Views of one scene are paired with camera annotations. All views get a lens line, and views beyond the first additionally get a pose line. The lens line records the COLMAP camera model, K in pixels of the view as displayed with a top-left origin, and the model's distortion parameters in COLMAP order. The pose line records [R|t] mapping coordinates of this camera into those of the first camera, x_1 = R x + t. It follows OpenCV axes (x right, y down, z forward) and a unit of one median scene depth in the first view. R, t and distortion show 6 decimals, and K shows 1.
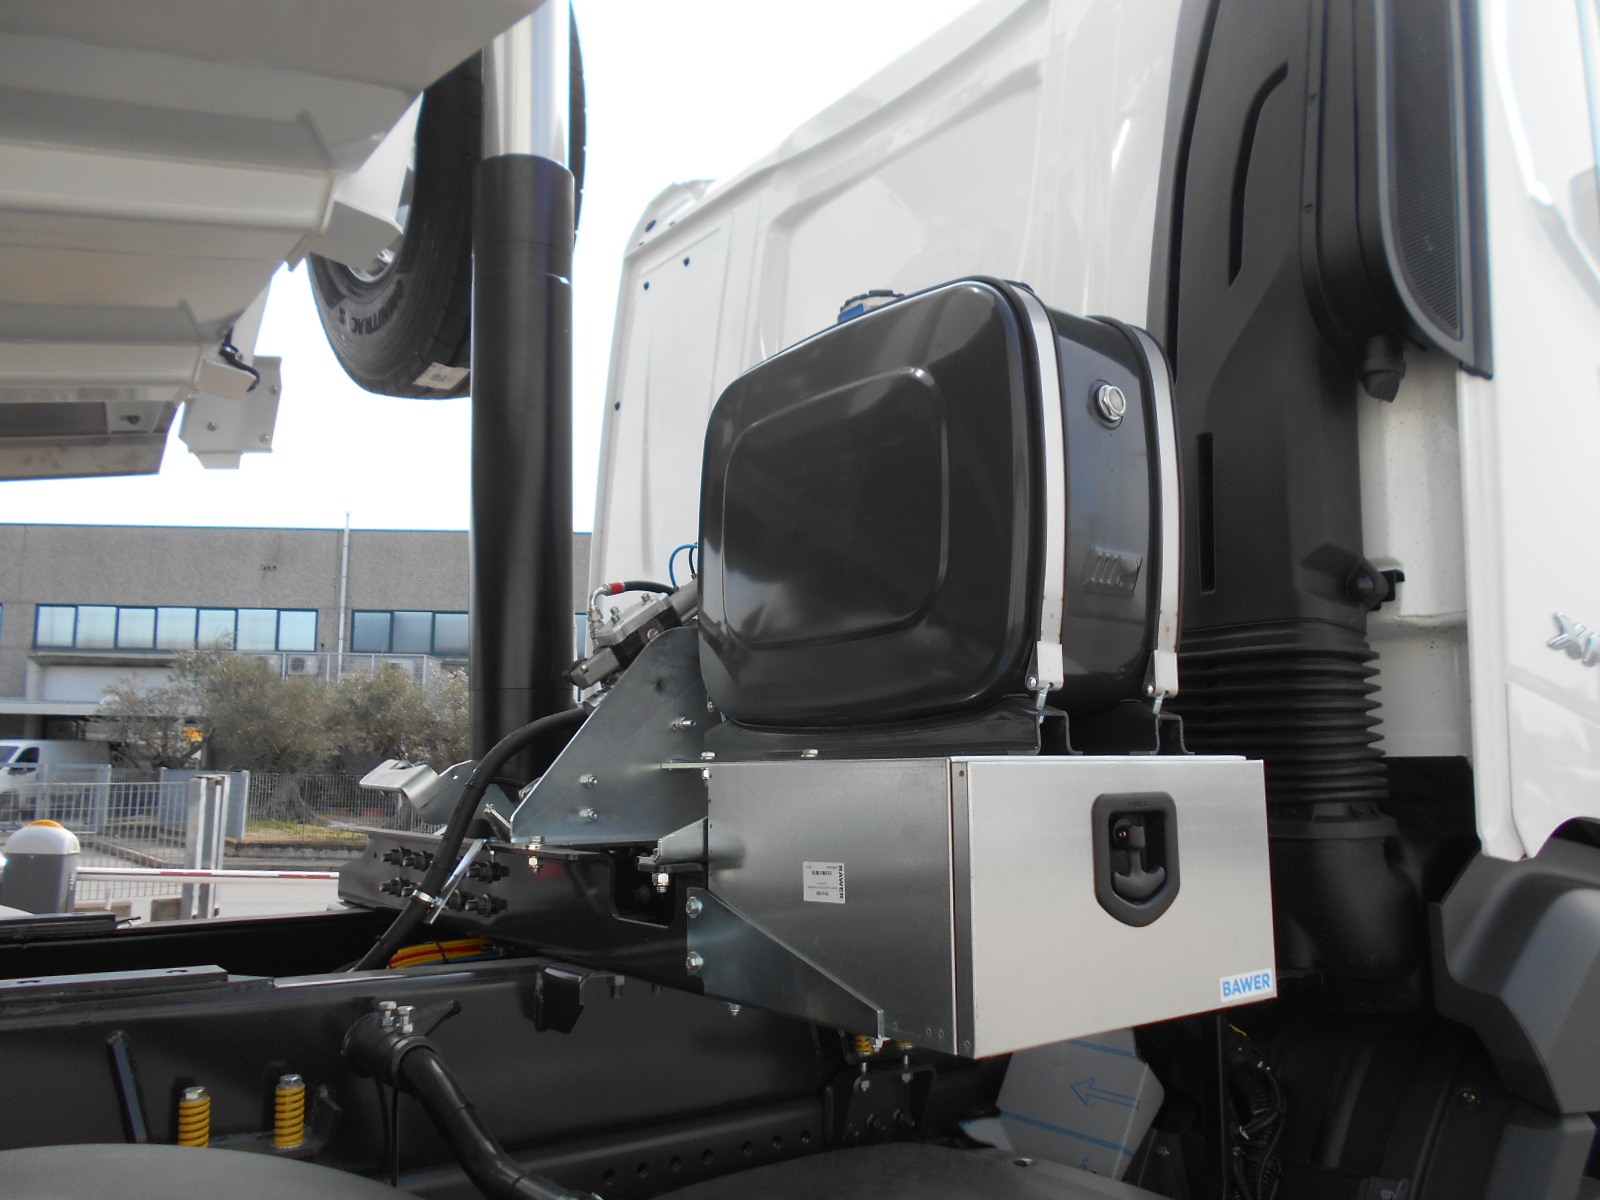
lens RADIAL K [[1232.8, 0, 800.0], [0, 1232.8, 600.0], [0, 0, 1]] dist [-0.017566, 0.007562]
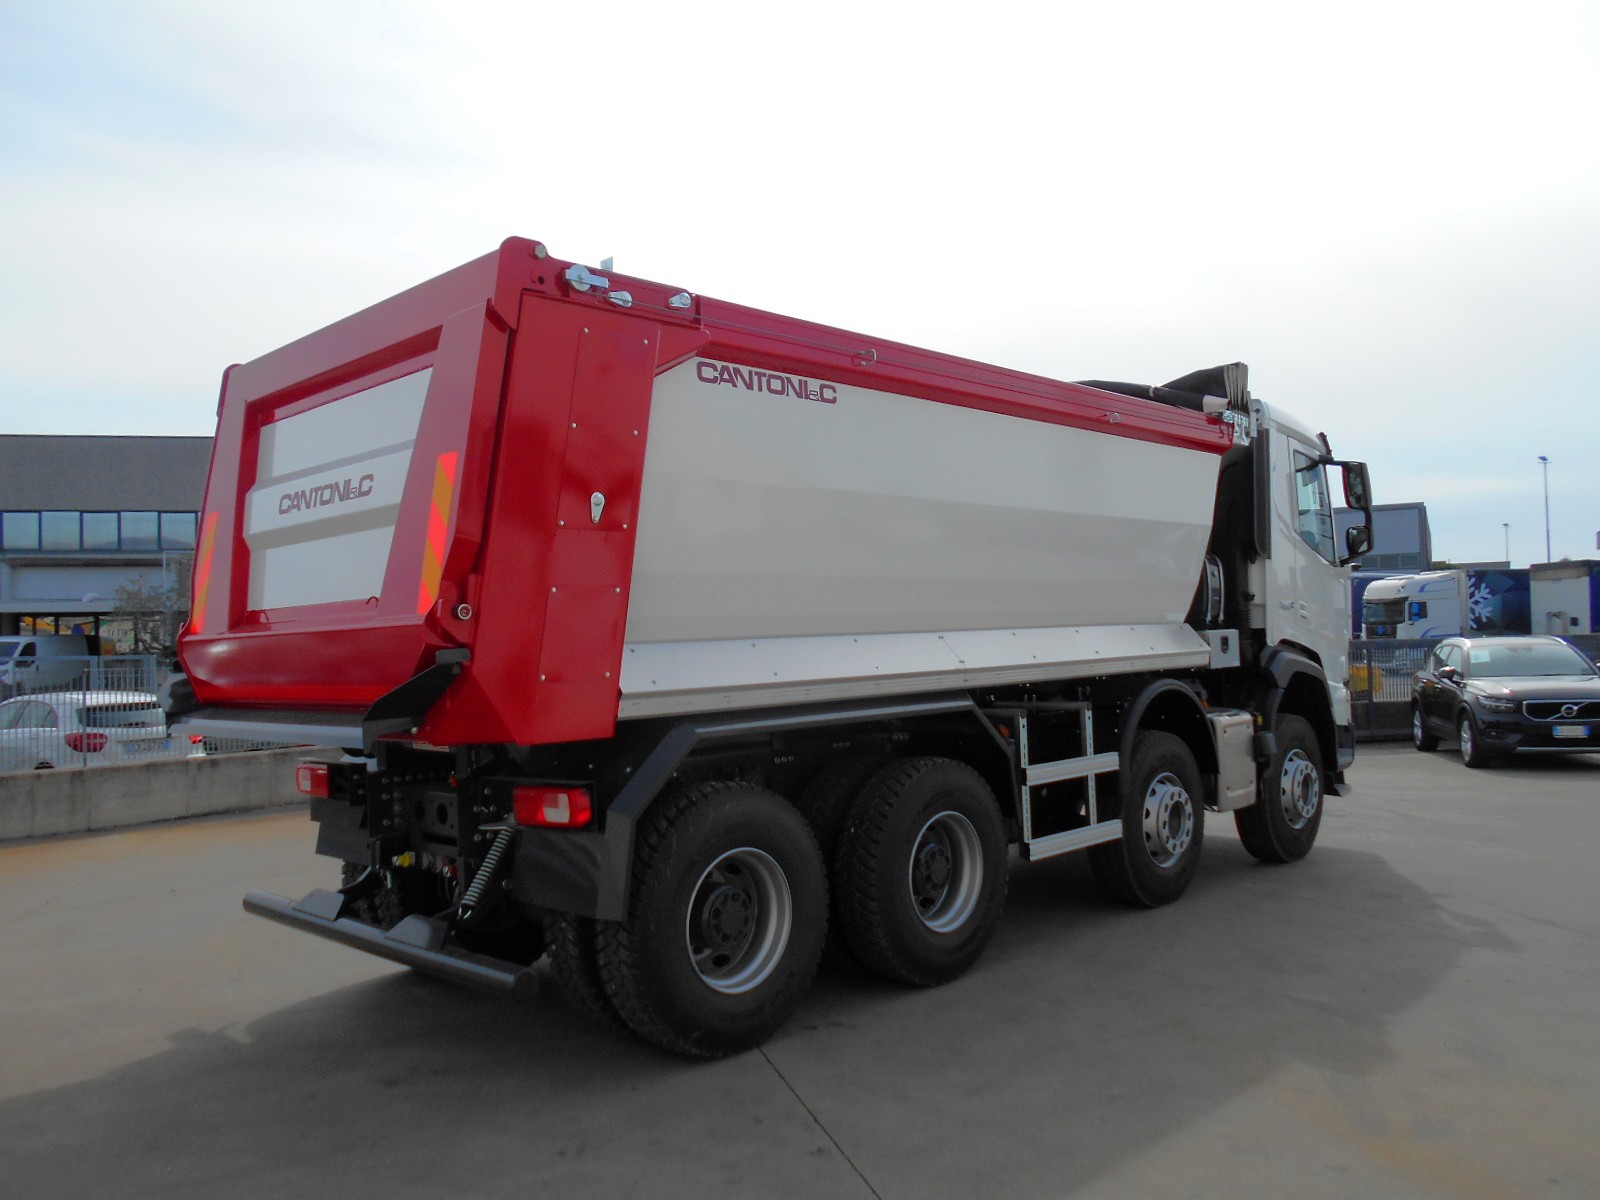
lens RADIAL K [[1232.8, 0, 800.0], [0, 1232.8, 600.0], [0, 0, 1]] dist [-0.017566, 0.007562]
pose [[0.986603, -0.029714, 0.160409, -0.388863], [0.012213, 0.993966, 0.109005, -0.101171], [-0.162680, -0.105586, 0.981013, -0.659032]]
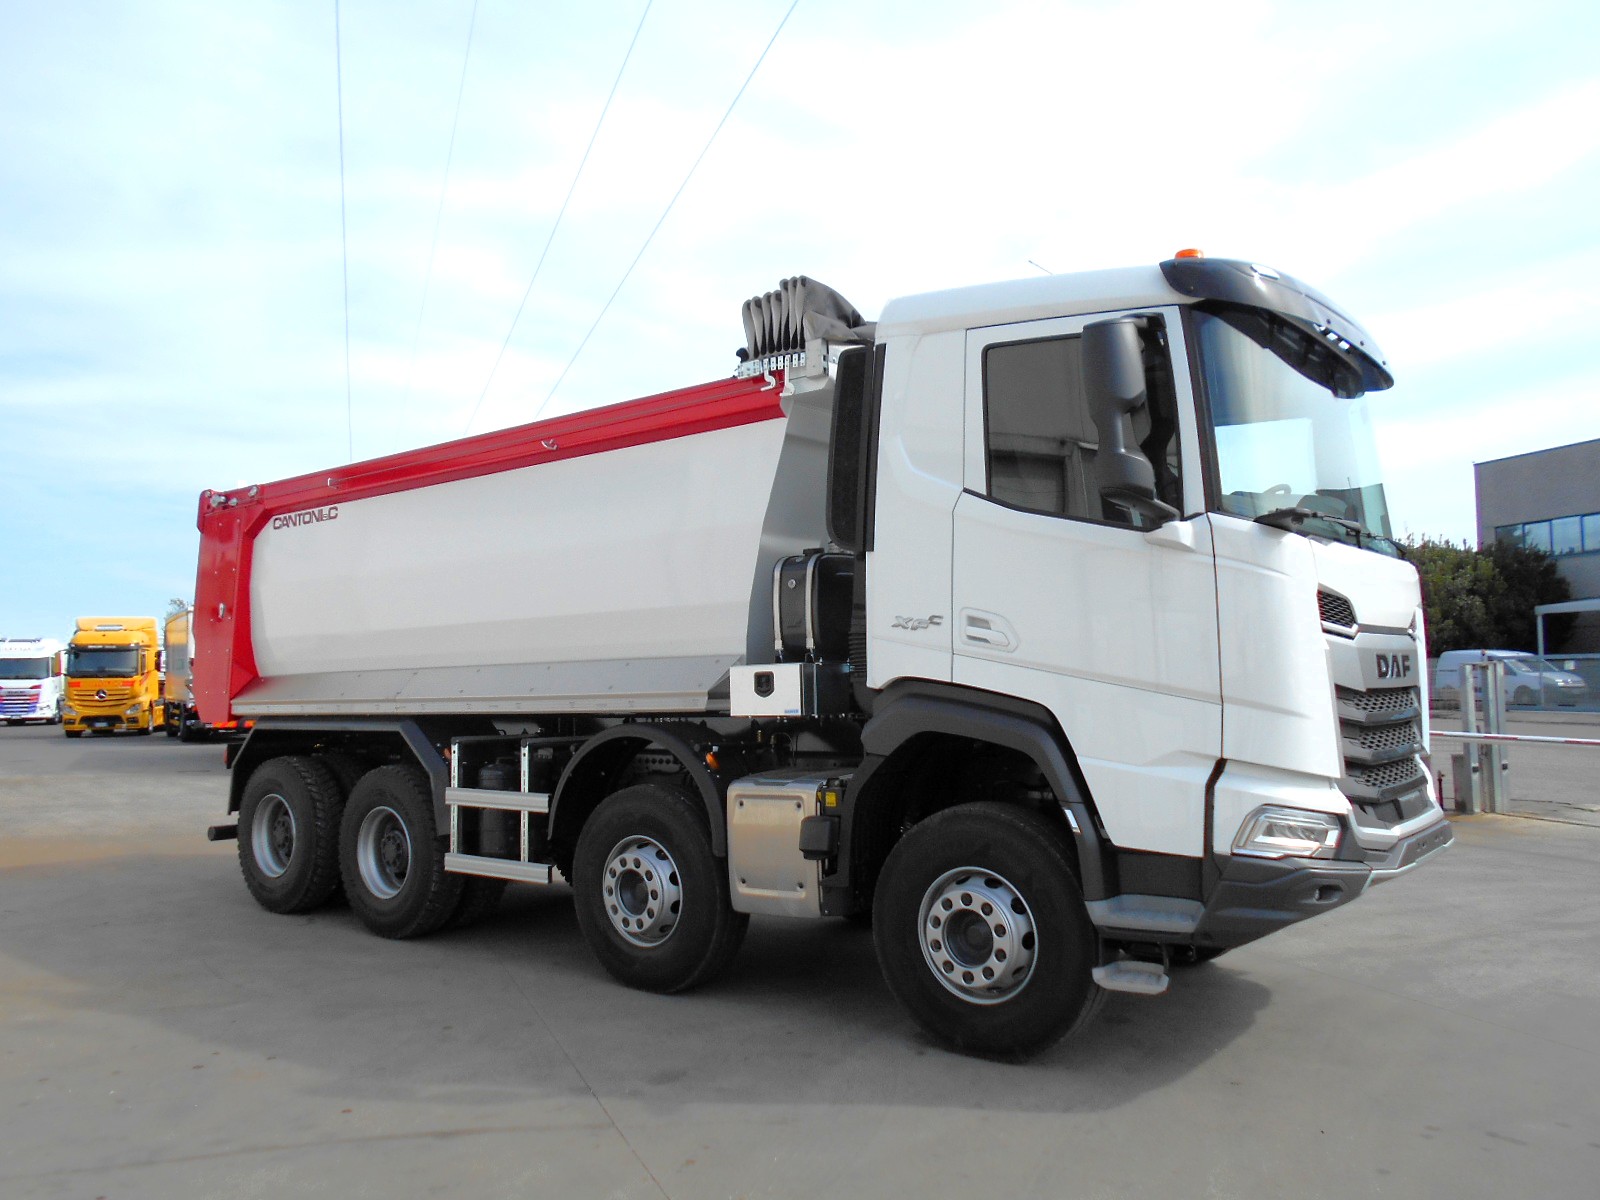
lens RADIAL K [[1232.8, 0, 800.0], [0, 1232.8, 600.0], [0, 0, 1]] dist [-0.017566, 0.007562]
pose [[0.252083, -0.073910, -0.964879, 0.618990], [0.159509, 0.986614, -0.033902, 0.006971], [0.954469, -0.145361, 0.260498, -0.018343]]
